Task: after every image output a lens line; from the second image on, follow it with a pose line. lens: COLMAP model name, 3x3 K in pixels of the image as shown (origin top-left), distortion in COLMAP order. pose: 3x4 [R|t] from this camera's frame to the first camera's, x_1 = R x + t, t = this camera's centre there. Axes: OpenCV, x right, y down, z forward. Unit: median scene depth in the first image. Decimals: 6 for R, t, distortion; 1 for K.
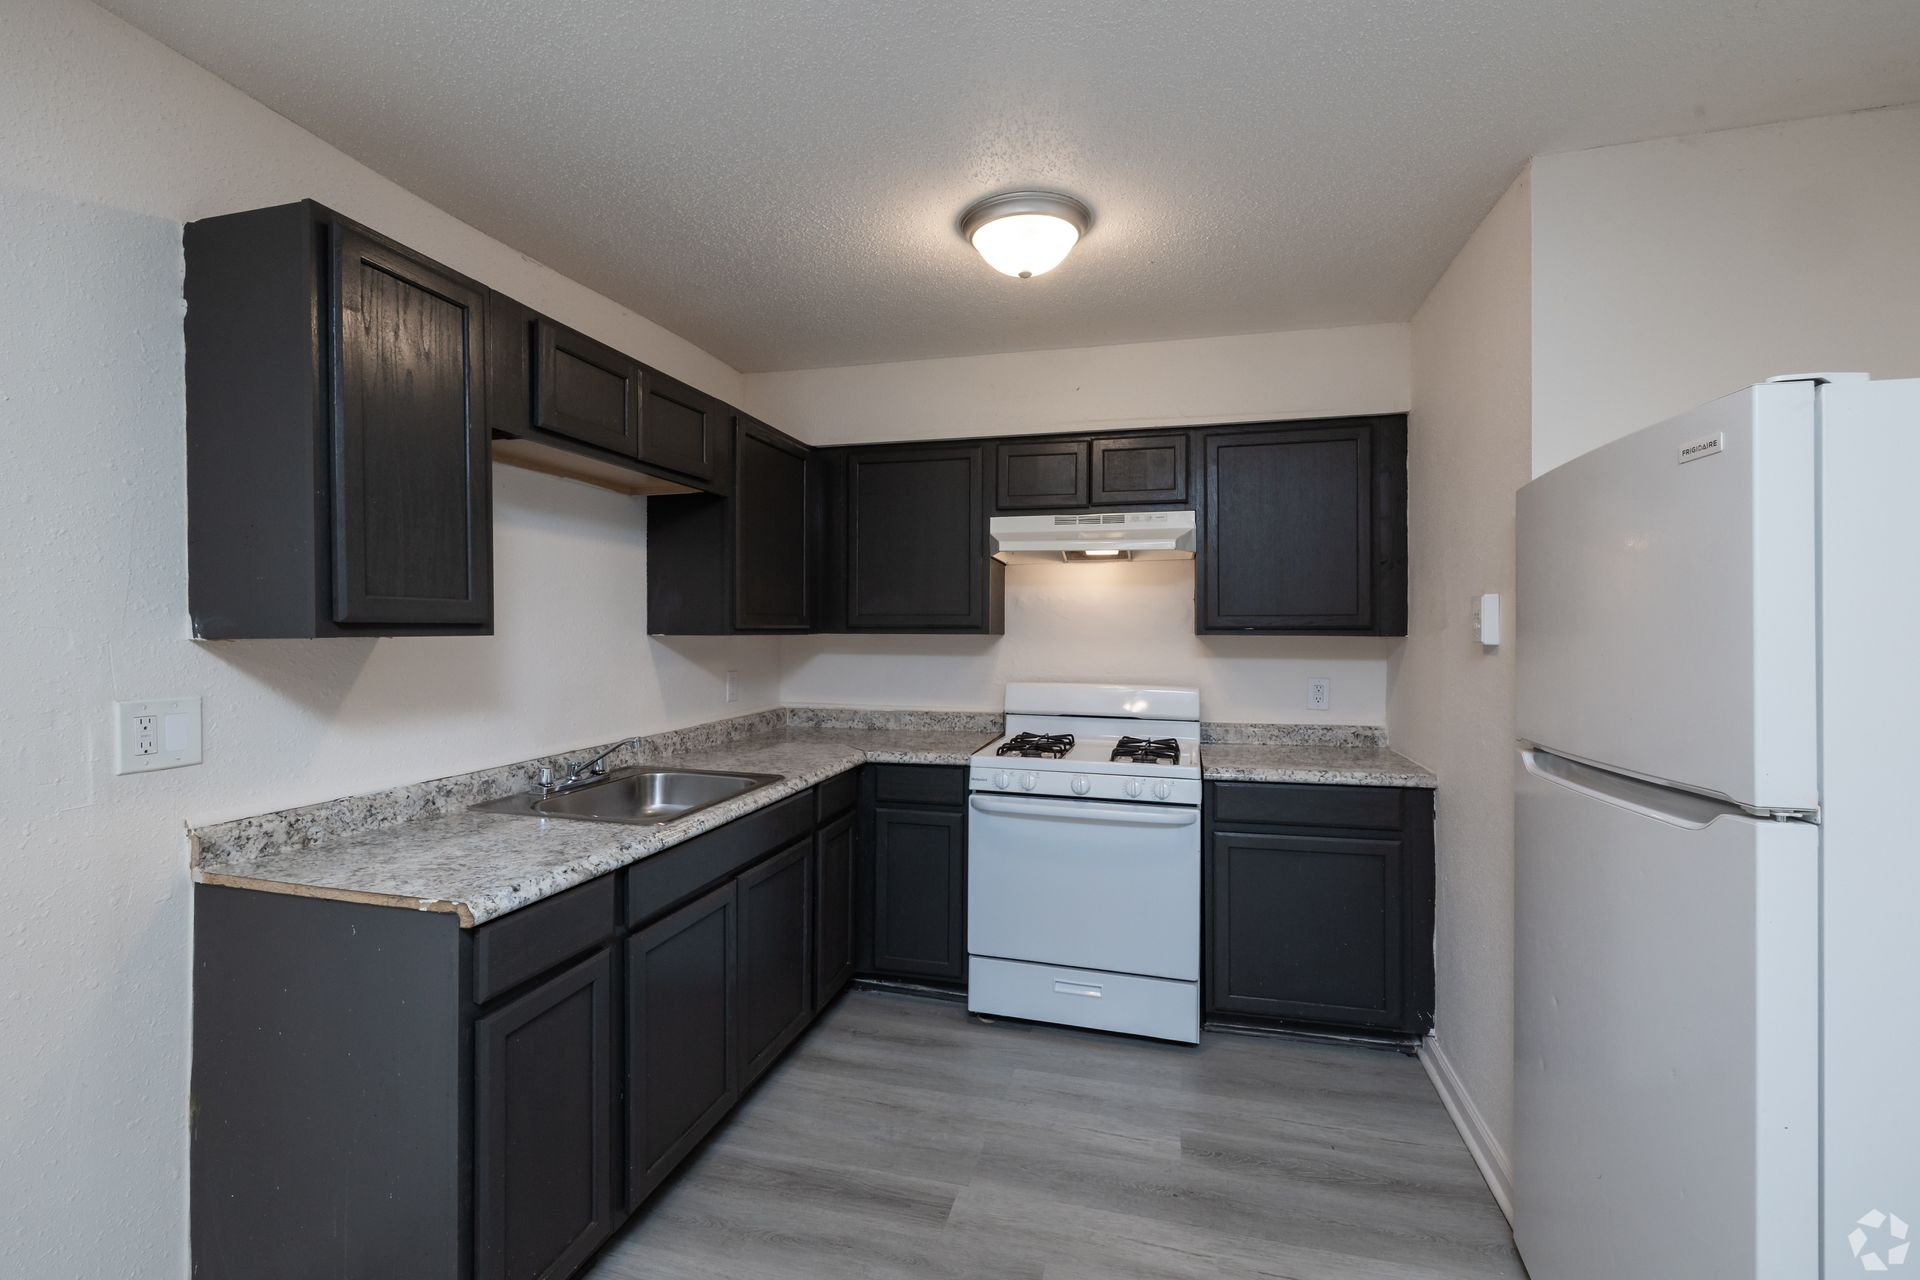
lens RADIAL K [[812.4, 0, 974.2], [0, 812.4, 632.2], [0, 0, 1]] dist [0.003225, -0.000201]
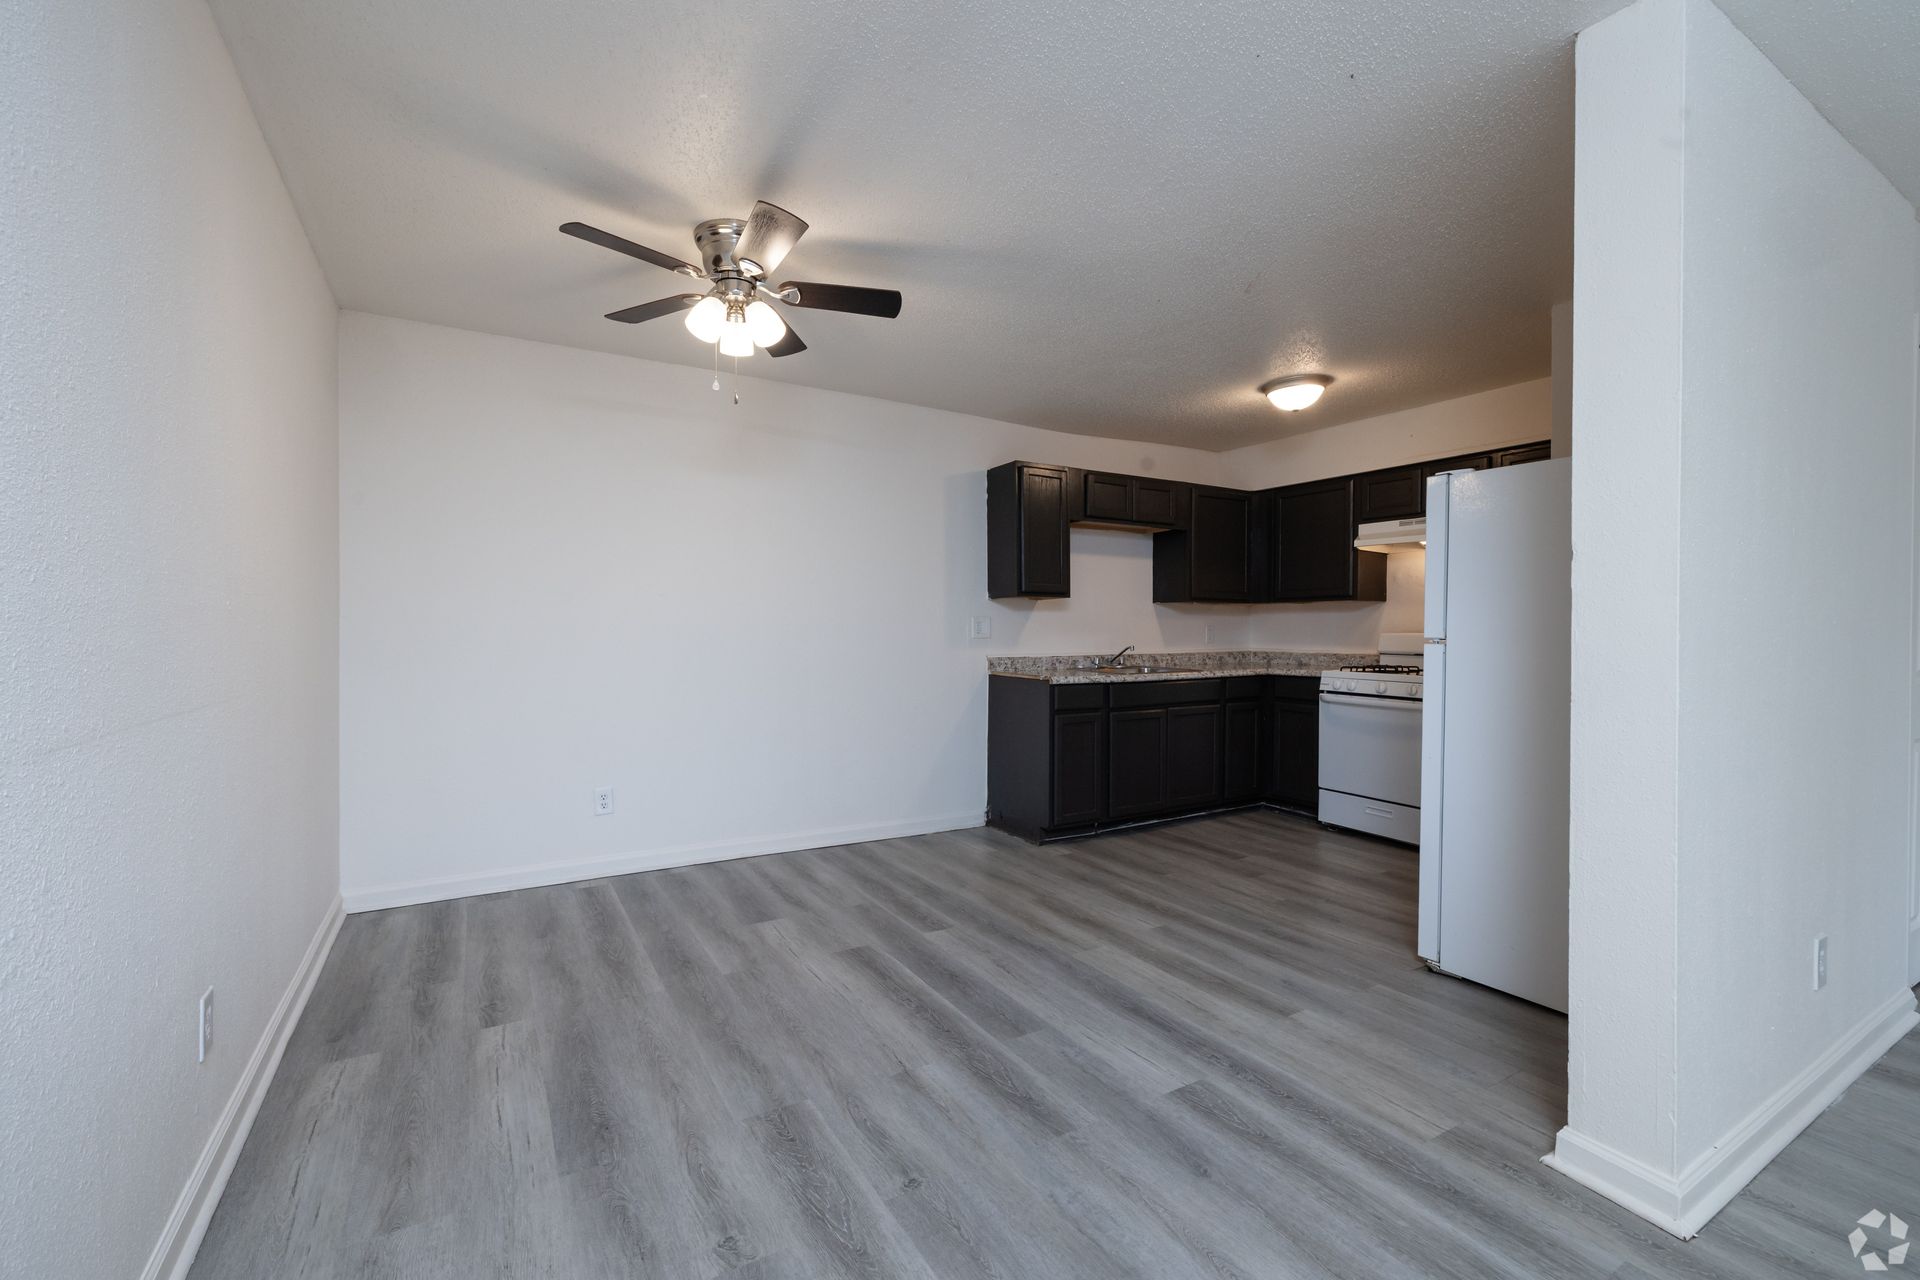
lens RADIAL K [[812.4, 0, 962.8], [0, 812.4, 636.1], [0, 0, 1]] dist [0.003225, -0.000201]
pose [[0.709302, 0.006852, -0.704871, 0.670020], [-0.003725, 0.999975, 0.005973, 0.075155], [0.704895, -0.001611, 0.709310, -0.733700]]
